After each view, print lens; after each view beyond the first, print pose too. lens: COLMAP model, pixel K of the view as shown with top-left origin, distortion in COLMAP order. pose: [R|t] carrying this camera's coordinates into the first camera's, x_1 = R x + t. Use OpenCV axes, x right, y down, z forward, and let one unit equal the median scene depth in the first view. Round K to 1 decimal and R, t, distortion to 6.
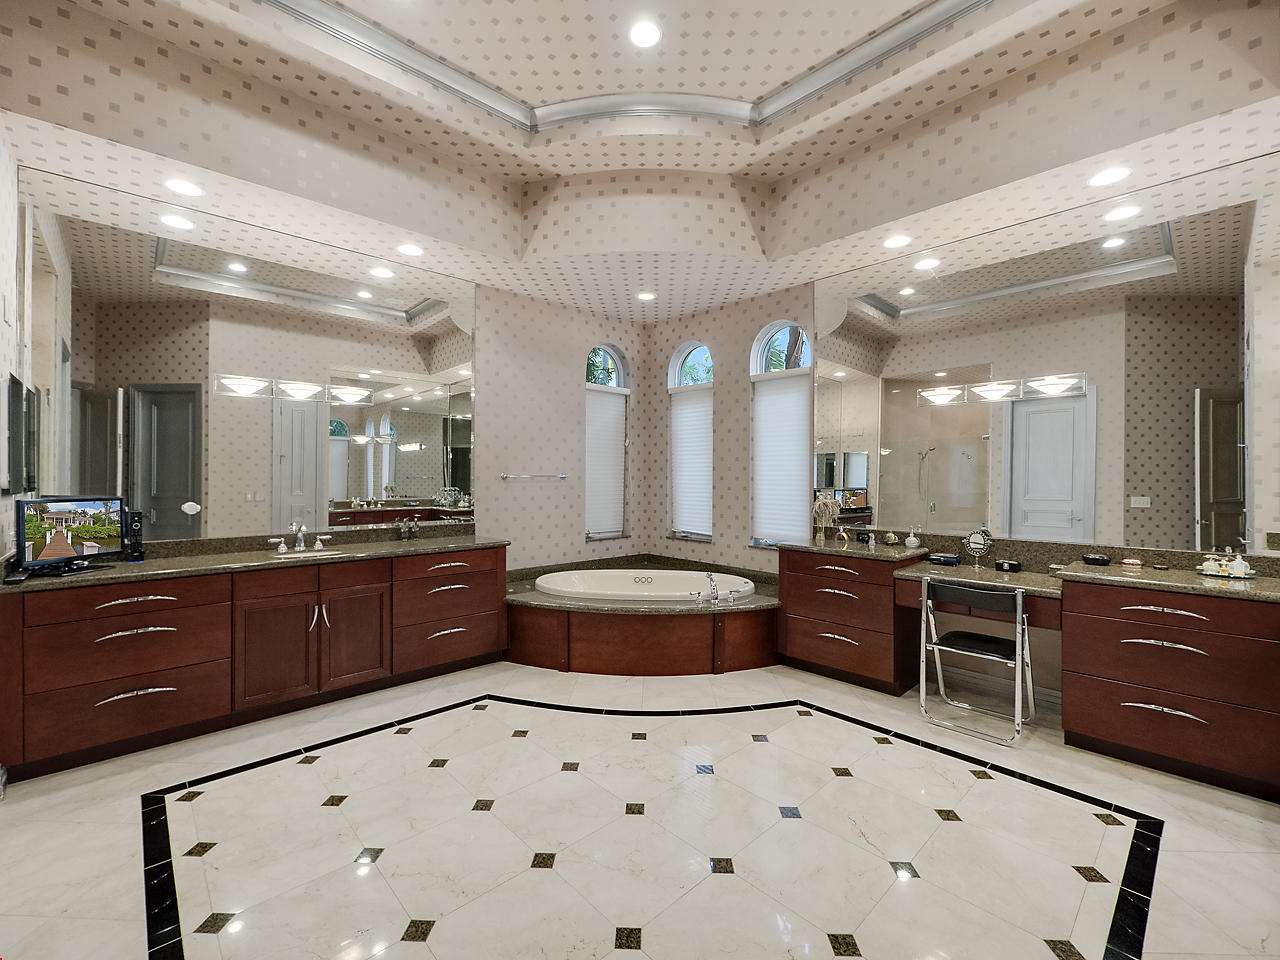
lens RADIAL K [[545.2, 0, 634.4], [0, 545.2, 479.6], [0, 0, 1]] dist [-0.008538, 0.000580]
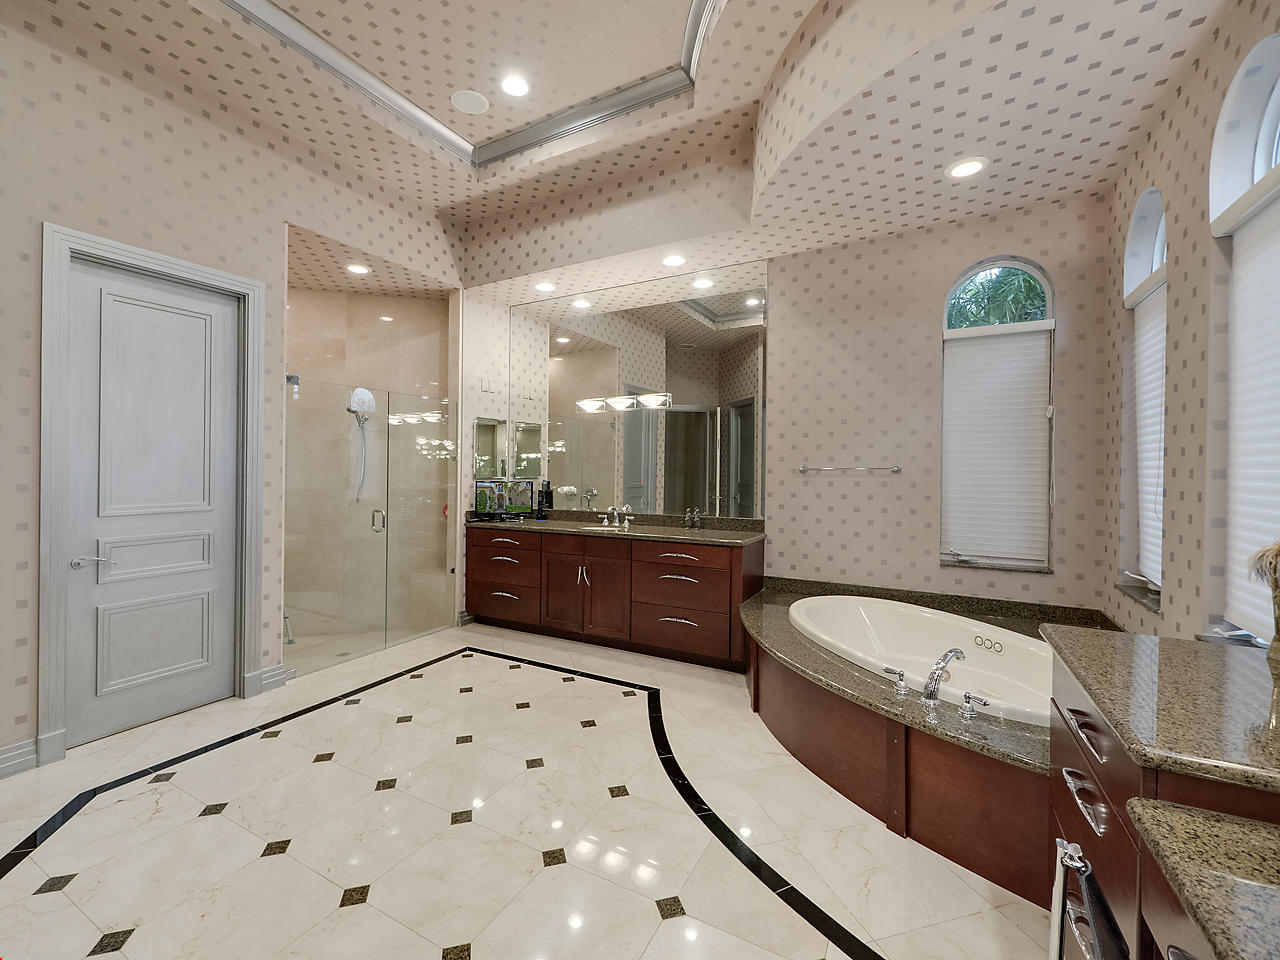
lens RADIAL K [[545.2, 0, 636.5], [0, 545.2, 470.2], [0, 0, 1]] dist [-0.008538, 0.000580]
pose [[0.312036, 0.001320, -0.950069, 0.641203], [-0.007936, 0.999968, -0.001217, -0.001474], [0.950037, 0.007919, 0.312036, 0.634913]]
